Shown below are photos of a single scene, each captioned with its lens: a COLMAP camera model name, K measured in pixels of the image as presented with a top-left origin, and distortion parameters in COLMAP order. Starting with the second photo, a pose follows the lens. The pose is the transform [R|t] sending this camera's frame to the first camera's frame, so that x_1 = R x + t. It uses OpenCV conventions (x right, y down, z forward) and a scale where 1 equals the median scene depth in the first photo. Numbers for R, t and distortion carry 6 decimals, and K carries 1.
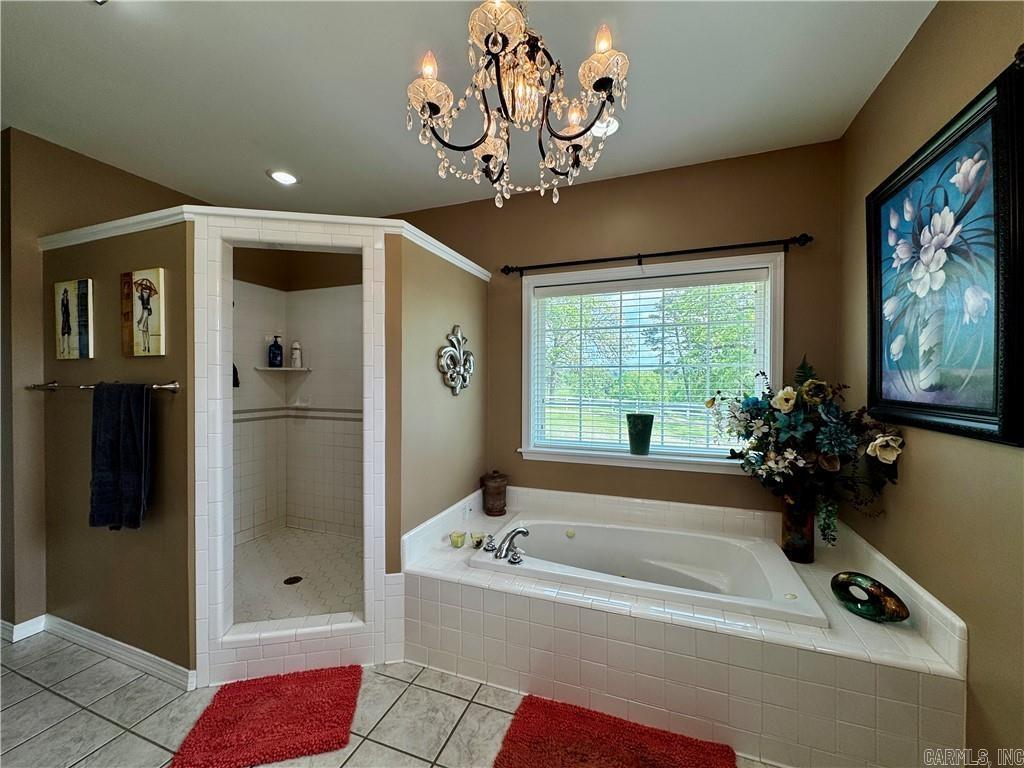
lens RADIAL K [[408.3, 0, 510.2], [0, 408.3, 382.6], [0, 0, 1]] dist [-0.000032, -0.000213]
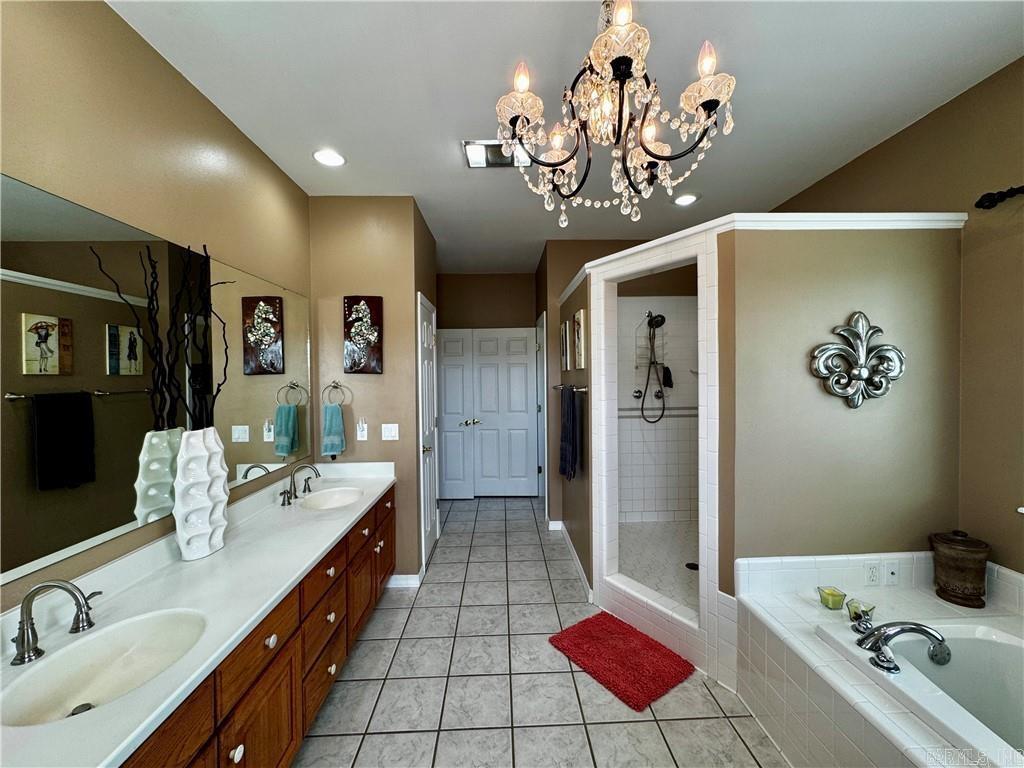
lens RADIAL K [[408.3, 0, 510.8], [0, 408.3, 381.4], [0, 0, 1]] dist [-0.000032, -0.000213]
pose [[0.383586, 0.008214, -0.923469, 0.387055], [0.007759, 0.999896, 0.012117, -0.037691], [0.923472, -0.011813, 0.383483, 0.185816]]
